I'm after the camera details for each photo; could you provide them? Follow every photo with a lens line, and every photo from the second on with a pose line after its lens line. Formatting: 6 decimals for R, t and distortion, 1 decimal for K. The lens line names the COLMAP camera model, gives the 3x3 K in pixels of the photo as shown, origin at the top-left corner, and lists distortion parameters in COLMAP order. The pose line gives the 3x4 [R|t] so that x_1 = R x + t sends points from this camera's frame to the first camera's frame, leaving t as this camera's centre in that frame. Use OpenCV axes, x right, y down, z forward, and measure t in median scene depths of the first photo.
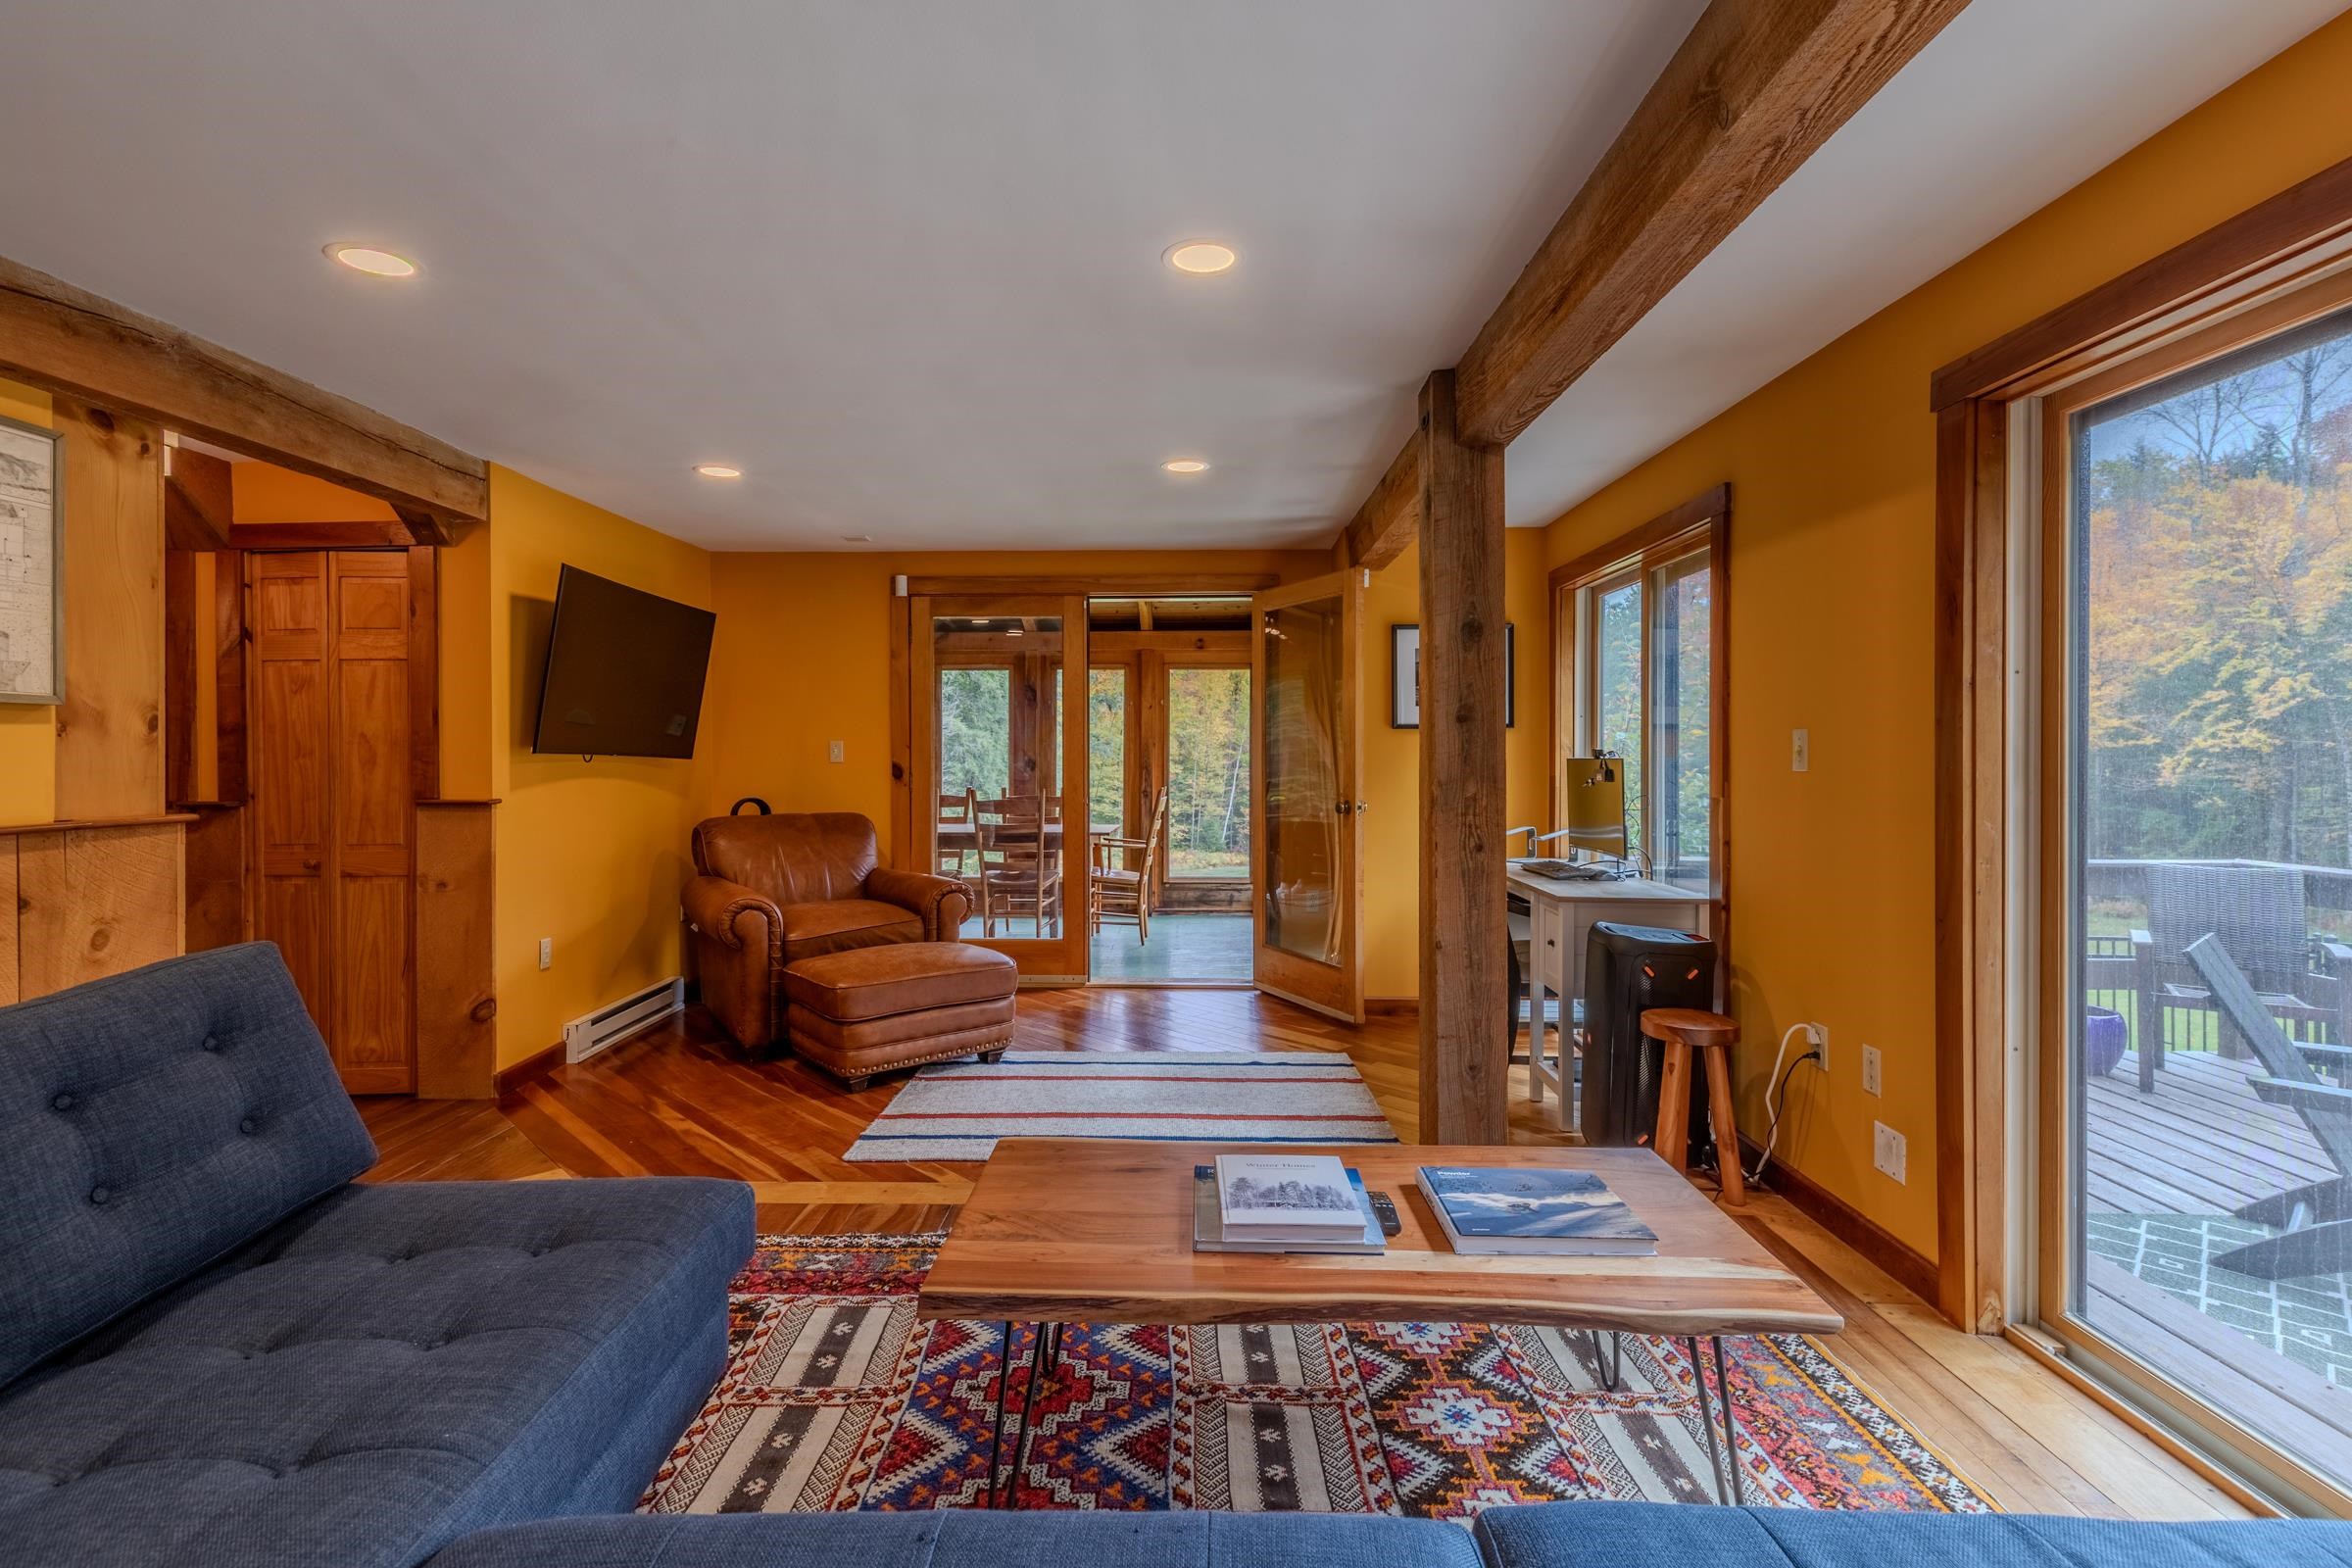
lens RADIAL K [[1078.1, 0, 1176.8], [0, 1078.1, 759.1], [0, 0, 1]] dist [0.008231, -0.000177]
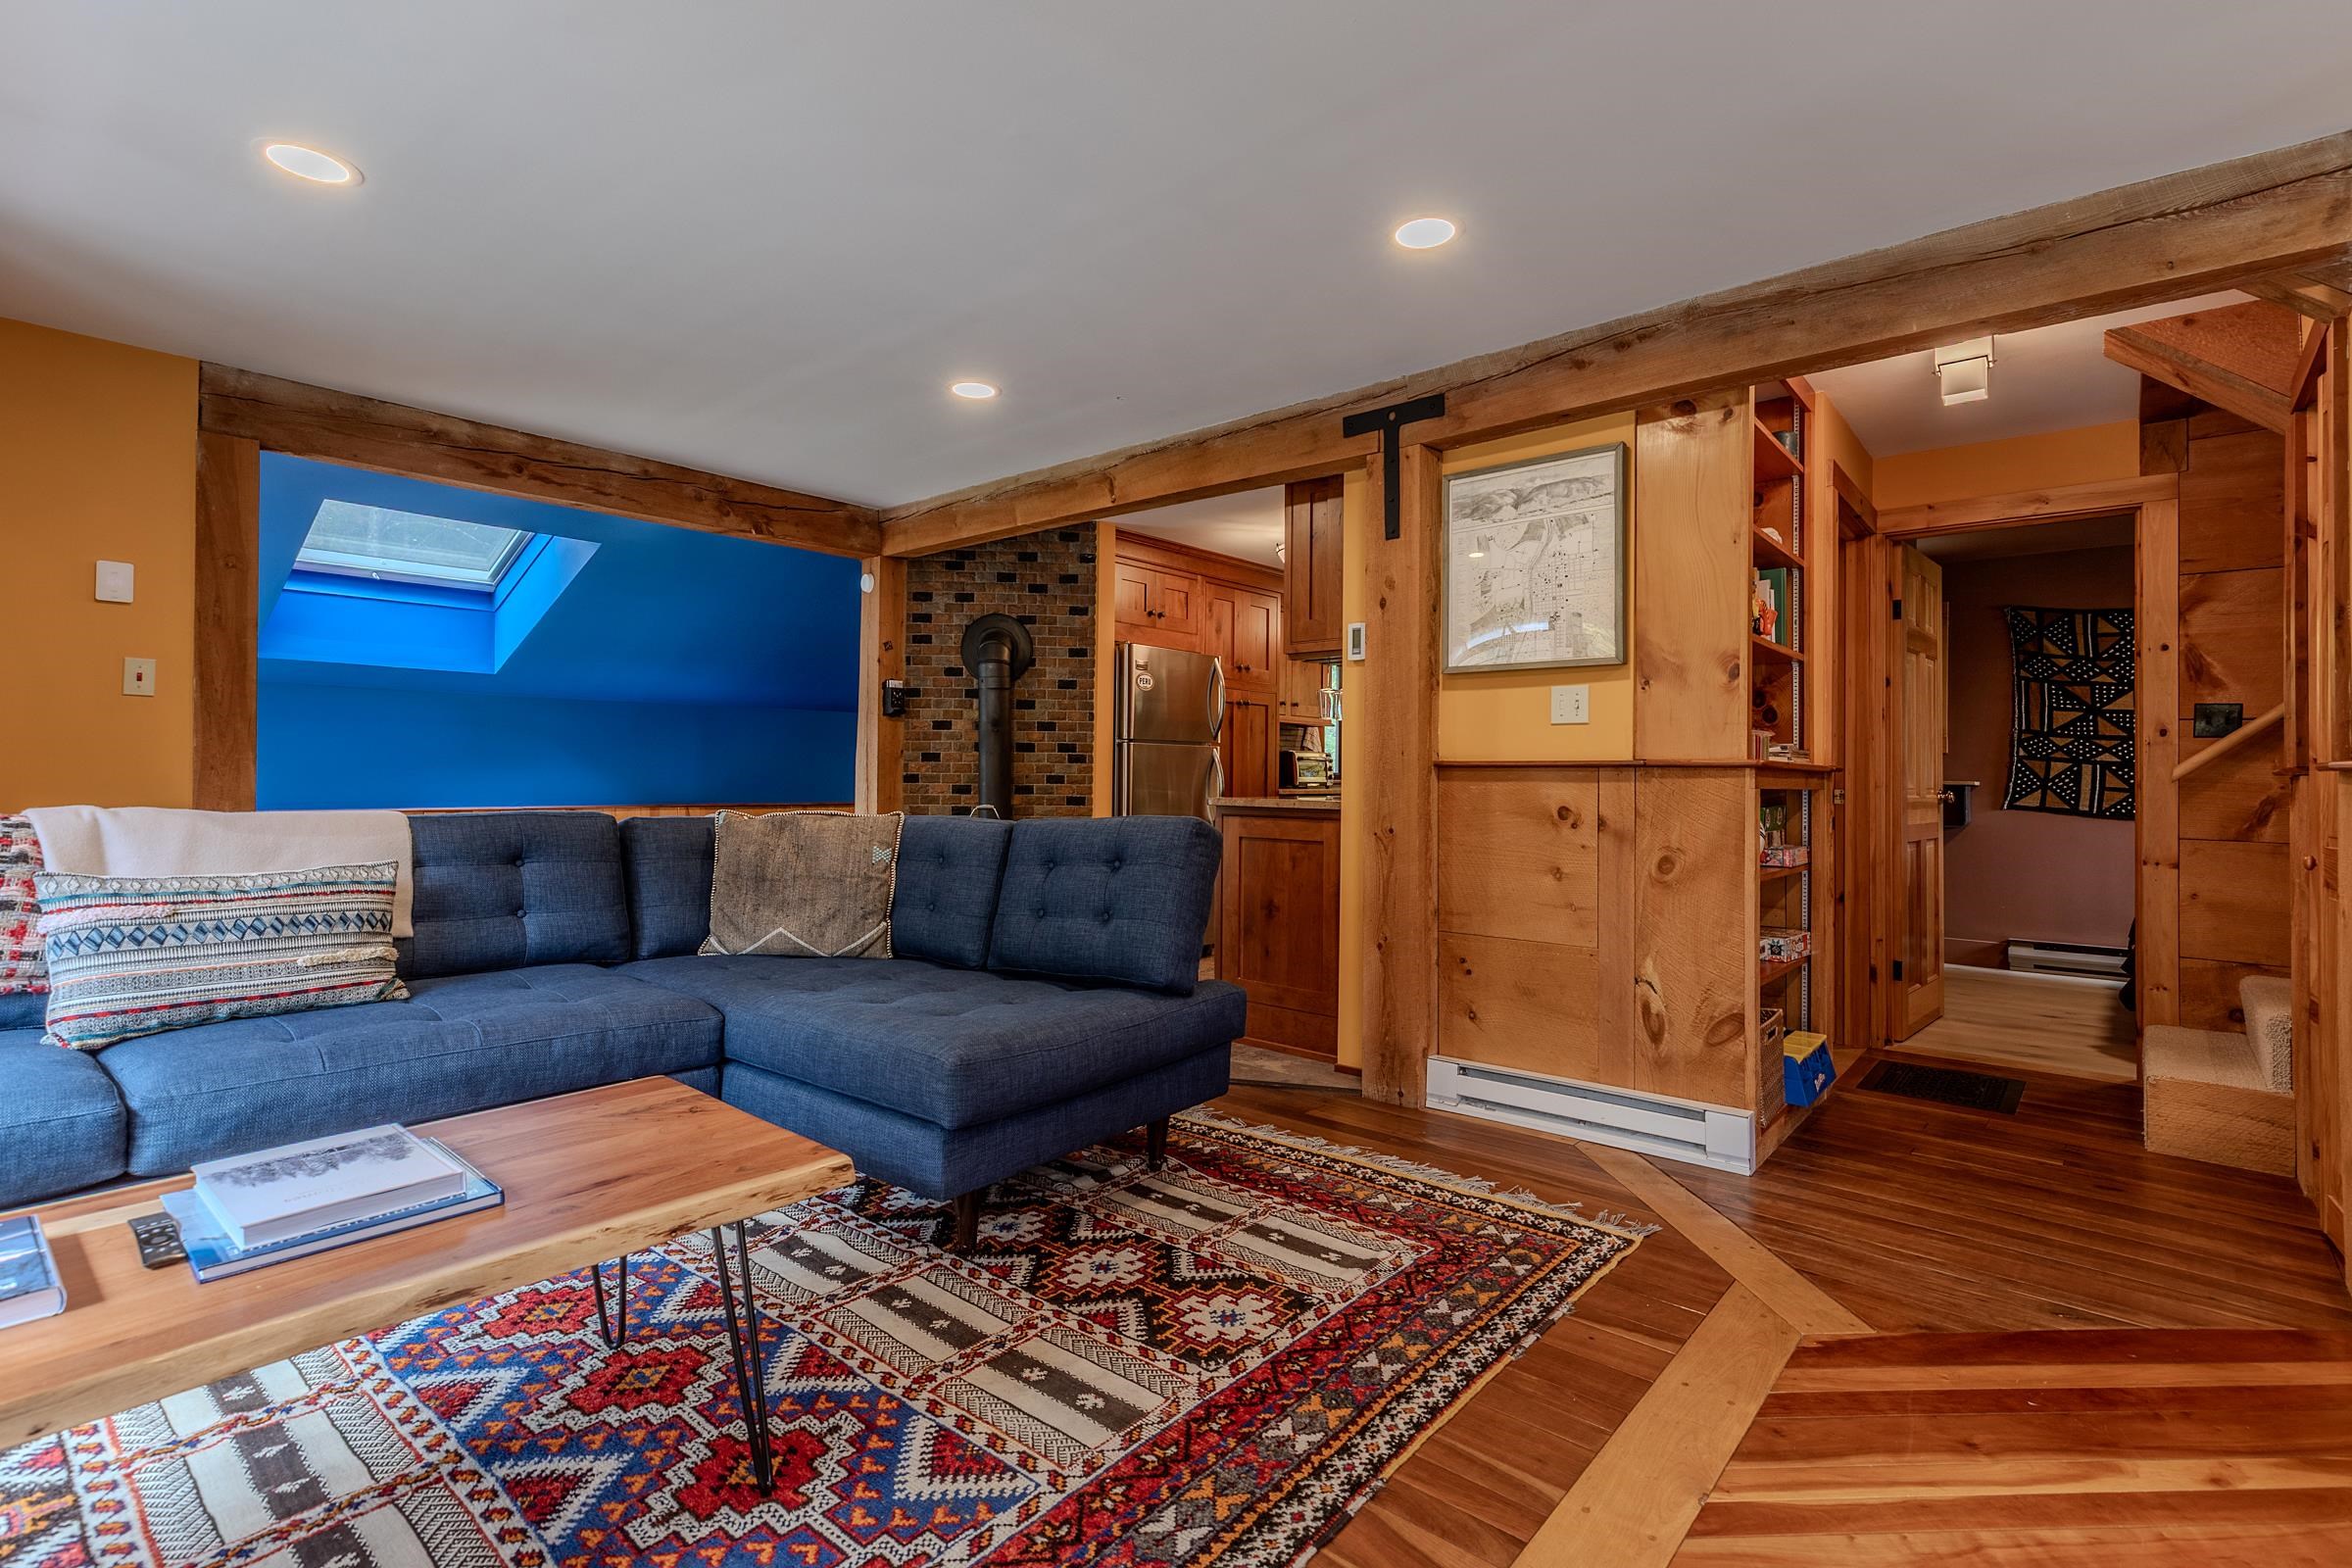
lens RADIAL K [[1078.1, 0, 1180.3], [0, 1078.1, 753.2], [0, 0, 1]] dist [0.008231, -0.000177]
pose [[-0.639932, -0.015649, -0.768272, 0.264940], [-0.010158, 0.999878, -0.011905, 0.084151], [0.768365, 0.000186, -0.640012, 1.666374]]
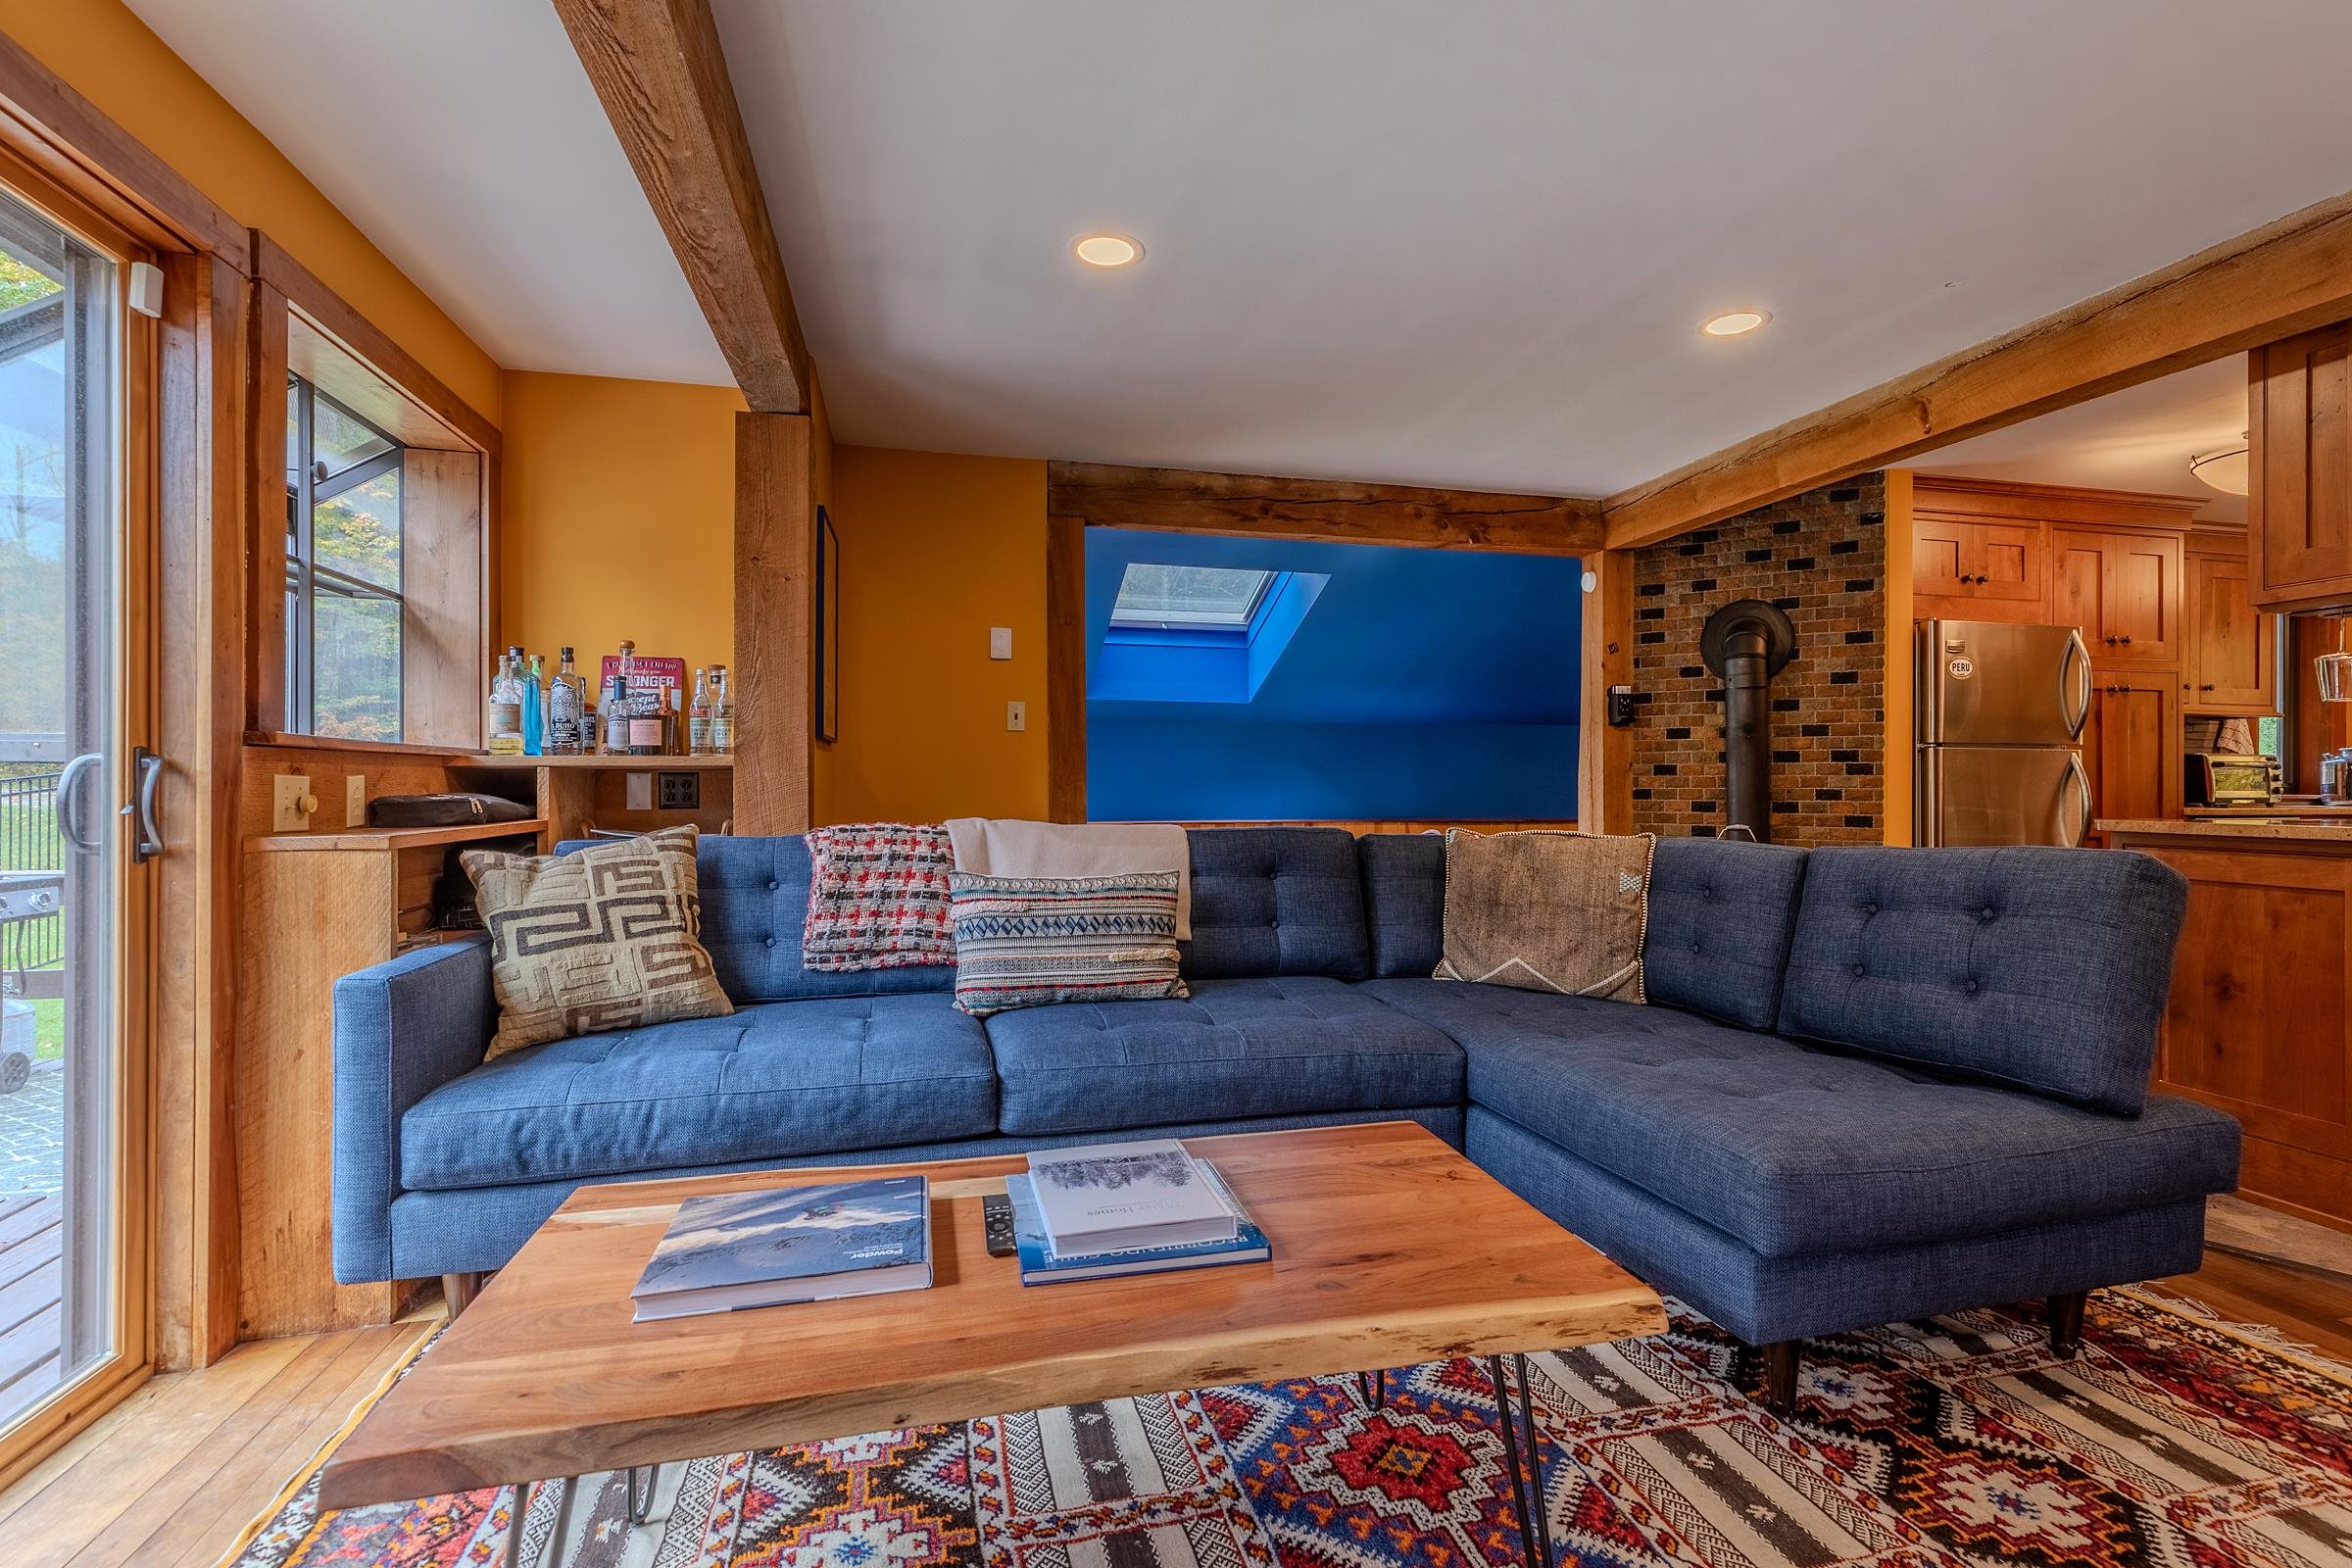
lens RADIAL K [[1078.1, 0, 1197.1], [0, 1078.1, 779.0], [0, 0, 1]] dist [0.008231, -0.000177]
pose [[-0.965658, 0.001264, -0.259814, 0.213948], [0.001282, 0.999999, 0.000101, 0.086270], [0.259814, -0.000235, -0.965659, 1.499601]]
